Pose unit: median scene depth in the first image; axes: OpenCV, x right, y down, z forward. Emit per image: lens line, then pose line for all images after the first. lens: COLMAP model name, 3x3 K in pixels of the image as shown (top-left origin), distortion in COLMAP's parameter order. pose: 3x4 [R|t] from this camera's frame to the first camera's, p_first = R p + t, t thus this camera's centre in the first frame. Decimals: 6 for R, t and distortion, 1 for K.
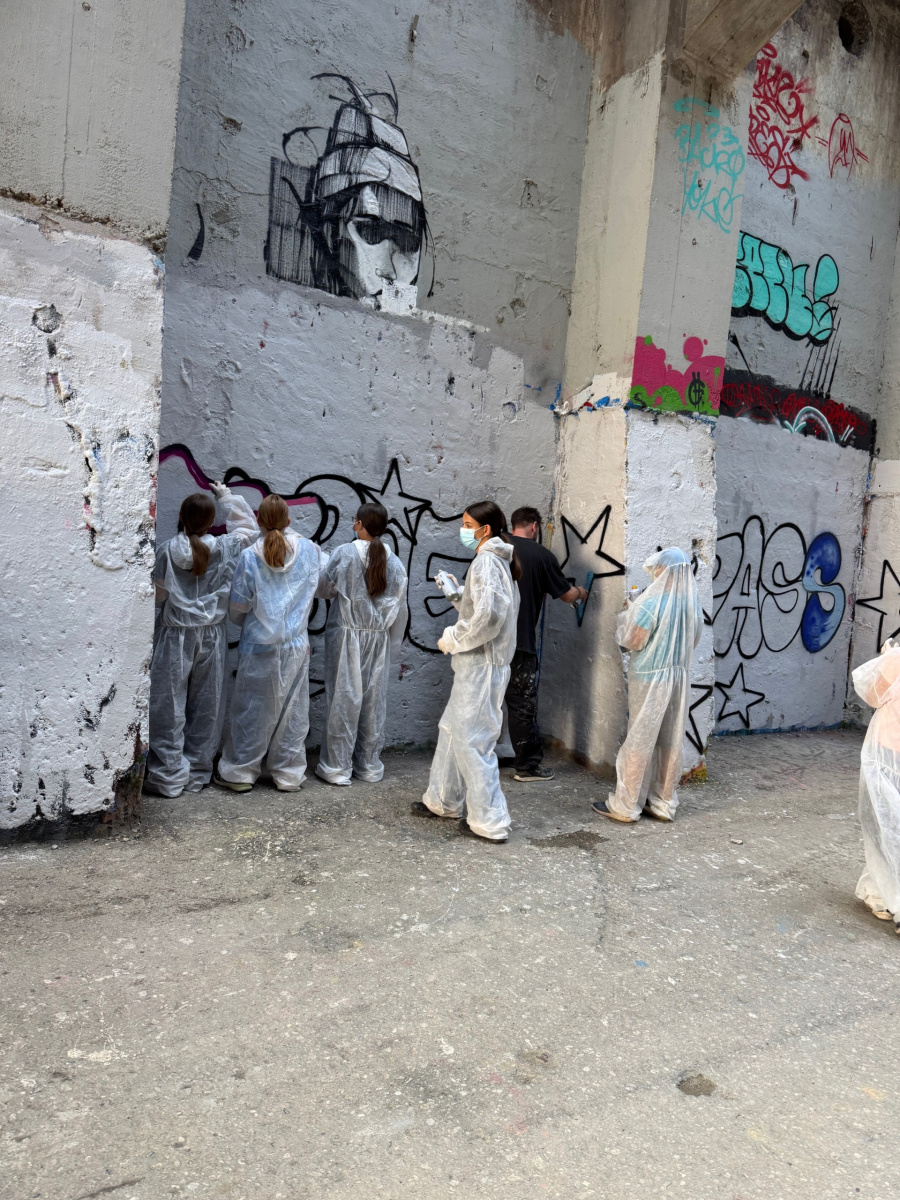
lens RADIAL K [[847.8, 0, 450.8], [0, 847.8, 609.7], [0, 0, 1]] dist [0.036340, -0.025416]
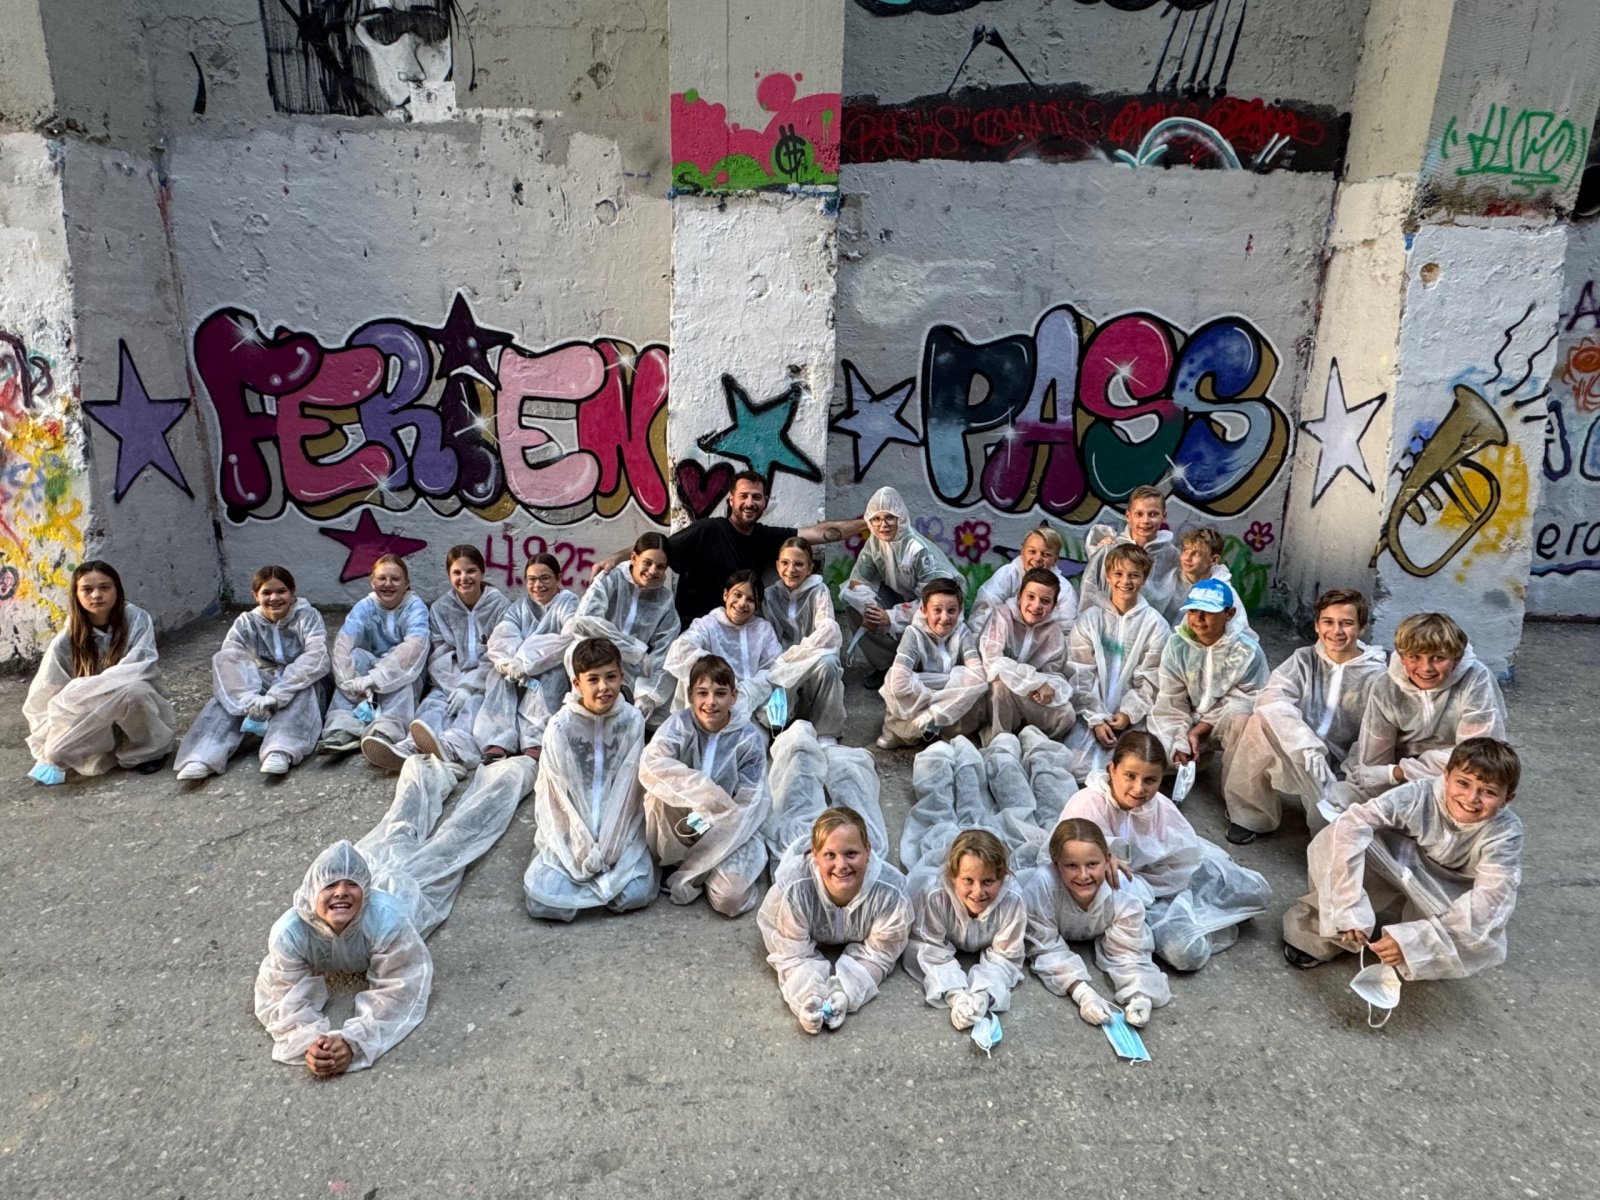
lens RADIAL K [[979.7, 0, 789.1], [0, 979.7, 599.9], [0, 0, 1]] dist [-0.023134, 0.023599]
pose [[0.862153, 0.072336, -0.501458, 0.746574], [0.029809, 0.980799, 0.192730, -0.047474], [0.505771, -0.181111, 0.843442, 0.246254]]
